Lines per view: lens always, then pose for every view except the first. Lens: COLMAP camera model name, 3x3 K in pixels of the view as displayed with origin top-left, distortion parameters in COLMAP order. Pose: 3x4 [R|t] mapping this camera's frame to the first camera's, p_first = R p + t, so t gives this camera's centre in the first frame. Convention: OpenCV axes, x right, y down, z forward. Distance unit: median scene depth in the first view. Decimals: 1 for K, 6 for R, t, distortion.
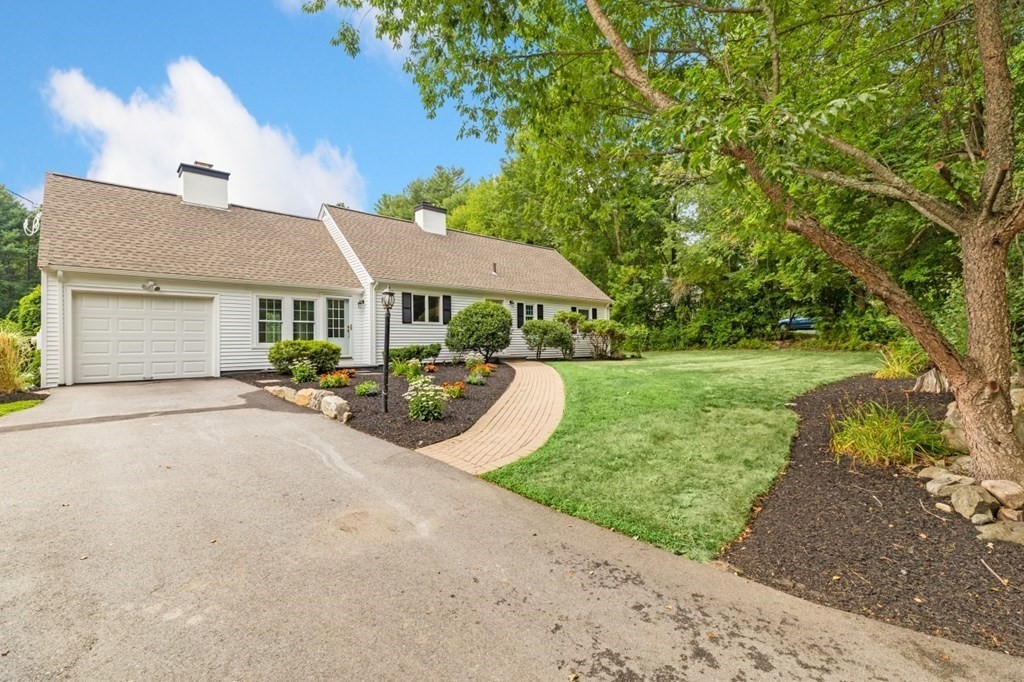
lens RADIAL K [[469.4, 0, 511.6], [0, 469.4, 343.2], [0, 0, 1]] dist [0.011096, -0.000188]
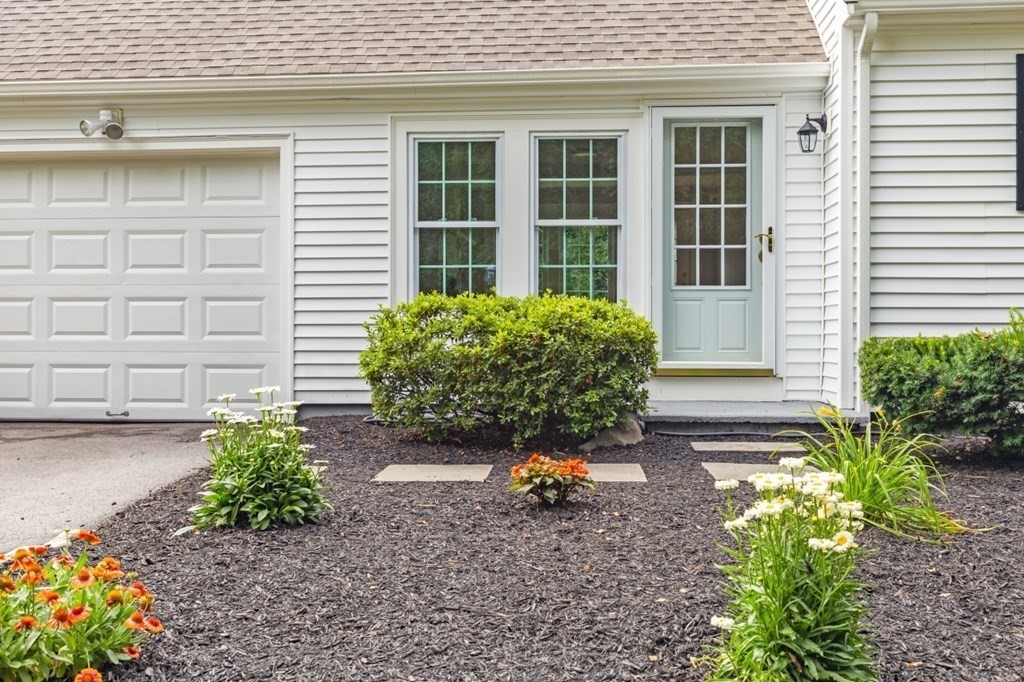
lens RADIAL K [[1049.3, 0, 513.1], [0, 1049.3, 339.5], [0, 0, 1]] dist [0.022566, 0.000000]
pose [[0.668746, 0.025515, -0.743053, -0.046182], [-0.005581, 0.999555, 0.029300, 0.000053], [0.743470, -0.015447, 0.668591, 0.601764]]
